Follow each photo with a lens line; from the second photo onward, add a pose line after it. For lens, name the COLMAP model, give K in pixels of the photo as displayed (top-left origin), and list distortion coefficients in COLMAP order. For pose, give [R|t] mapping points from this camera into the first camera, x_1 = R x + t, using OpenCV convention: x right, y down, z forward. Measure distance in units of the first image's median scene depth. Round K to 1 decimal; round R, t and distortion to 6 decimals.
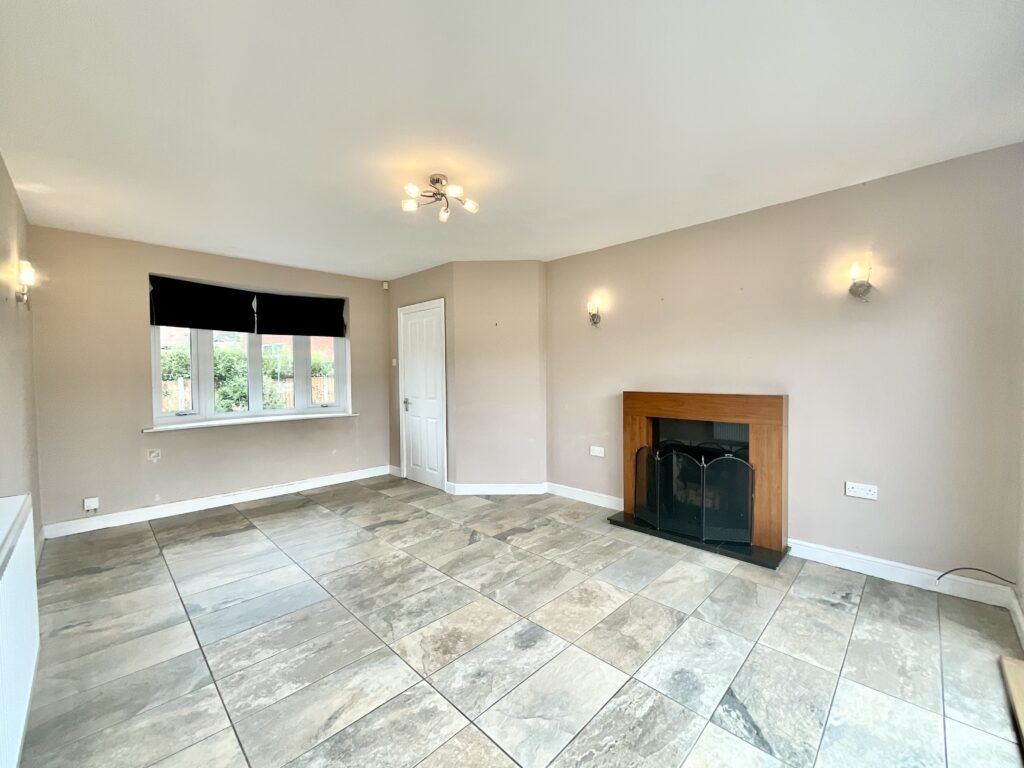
lens RADIAL K [[417.3, 0, 511.8], [0, 417.3, 384.7], [0, 0, 1]] dist [0.002814, 0.000218]
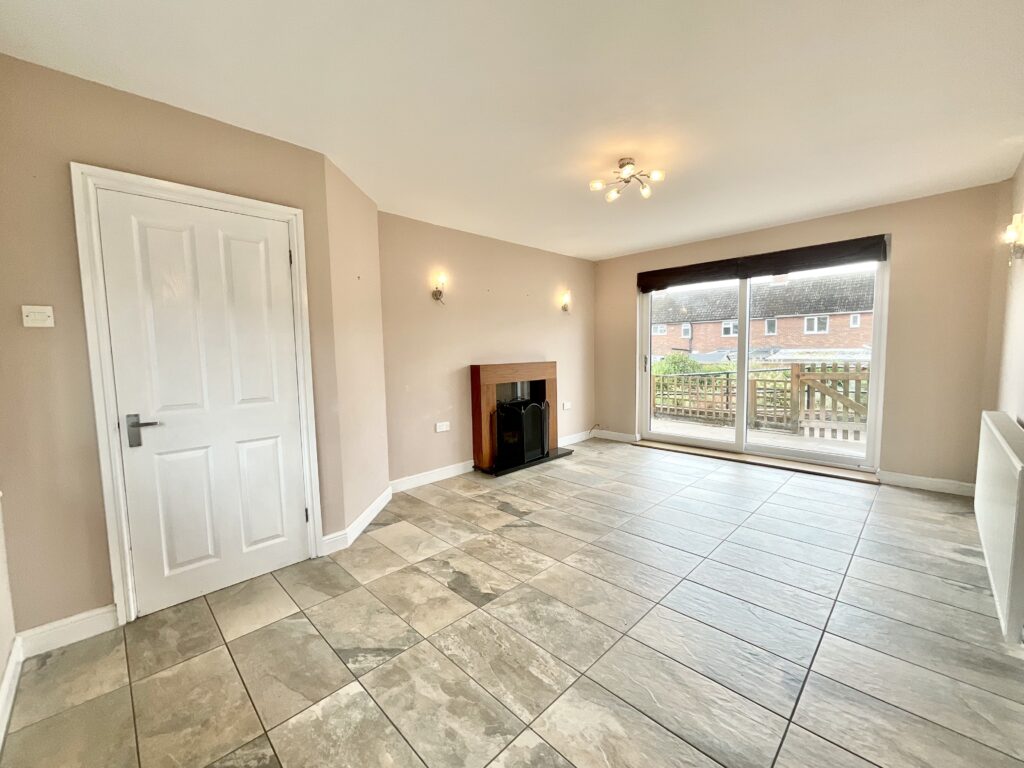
lens RADIAL K [[417.3, 0, 511.8], [0, 417.3, 385.4], [0, 0, 1]] dist [0.002814, 0.000218]
pose [[0.014578, -0.073263, 0.997206, -0.877626], [0.050900, 0.996073, 0.072436, -0.006233], [-0.998597, 0.049702, 0.018250, 0.887506]]
